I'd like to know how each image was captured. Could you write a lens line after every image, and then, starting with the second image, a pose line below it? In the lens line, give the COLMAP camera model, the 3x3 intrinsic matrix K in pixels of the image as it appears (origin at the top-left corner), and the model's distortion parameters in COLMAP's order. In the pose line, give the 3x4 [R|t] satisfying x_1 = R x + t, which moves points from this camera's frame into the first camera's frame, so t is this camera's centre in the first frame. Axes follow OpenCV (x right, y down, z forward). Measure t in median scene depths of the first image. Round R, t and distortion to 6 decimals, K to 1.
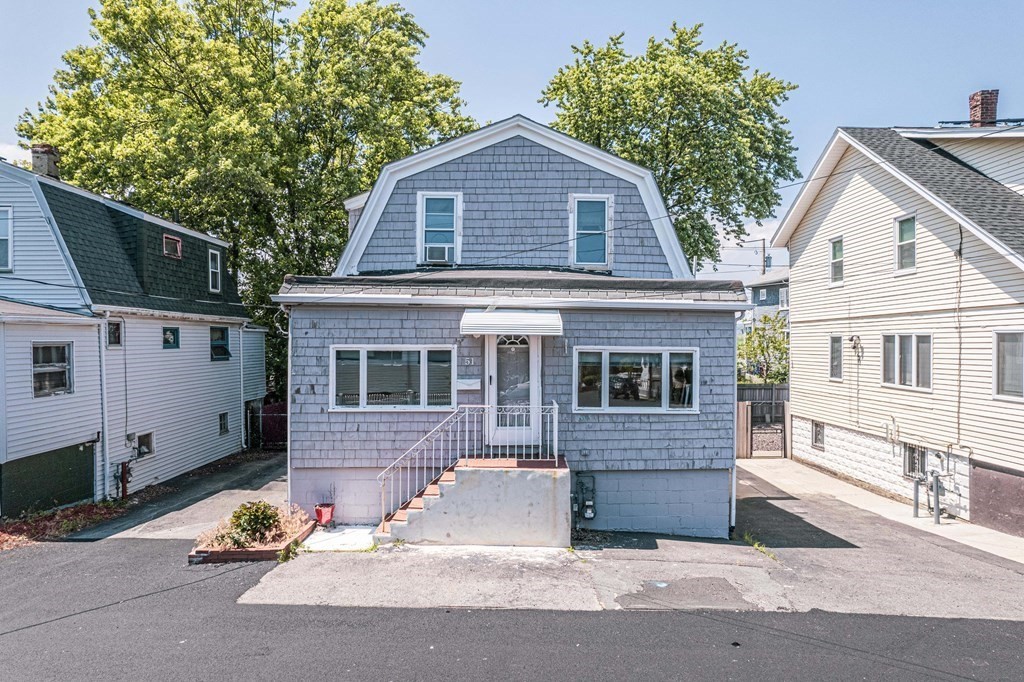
lens RADIAL K [[659.2, 0, 504.8], [0, 659.2, 341.1], [0, 0, 1]] dist [-0.055351, 0.047503]
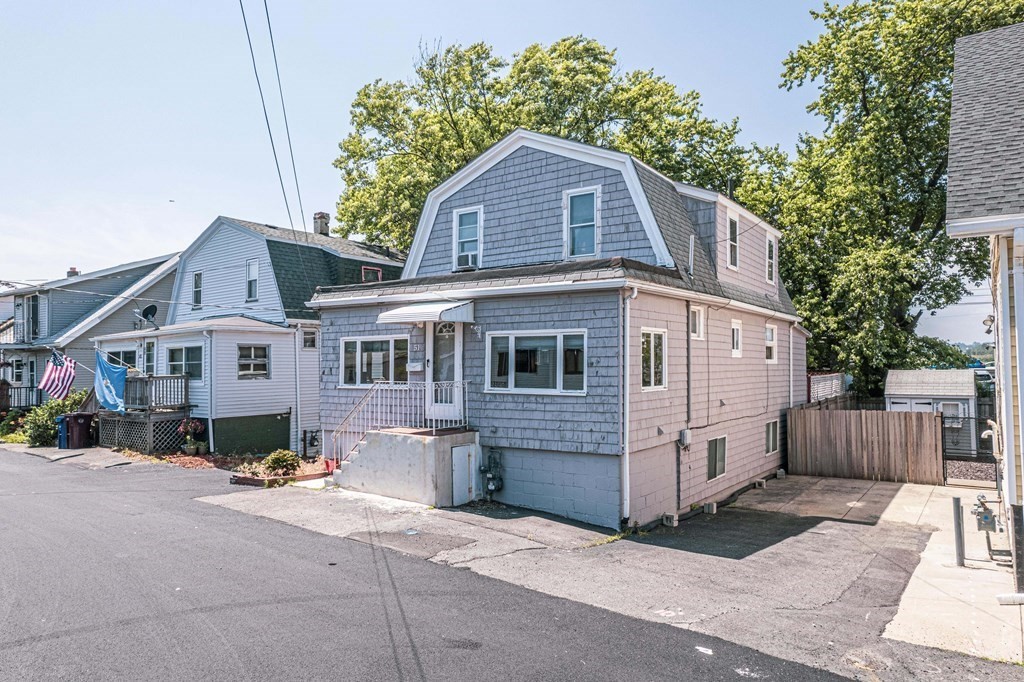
lens RADIAL K [[659.2, 0, 504.0], [0, 659.2, 345.7], [0, 0, 1]] dist [-0.055351, 0.047503]
pose [[0.805329, -0.023711, -0.592354, 0.776980], [0.007200, 0.999517, -0.030221, 0.064028], [0.592785, 0.020073, 0.805110, 0.132543]]
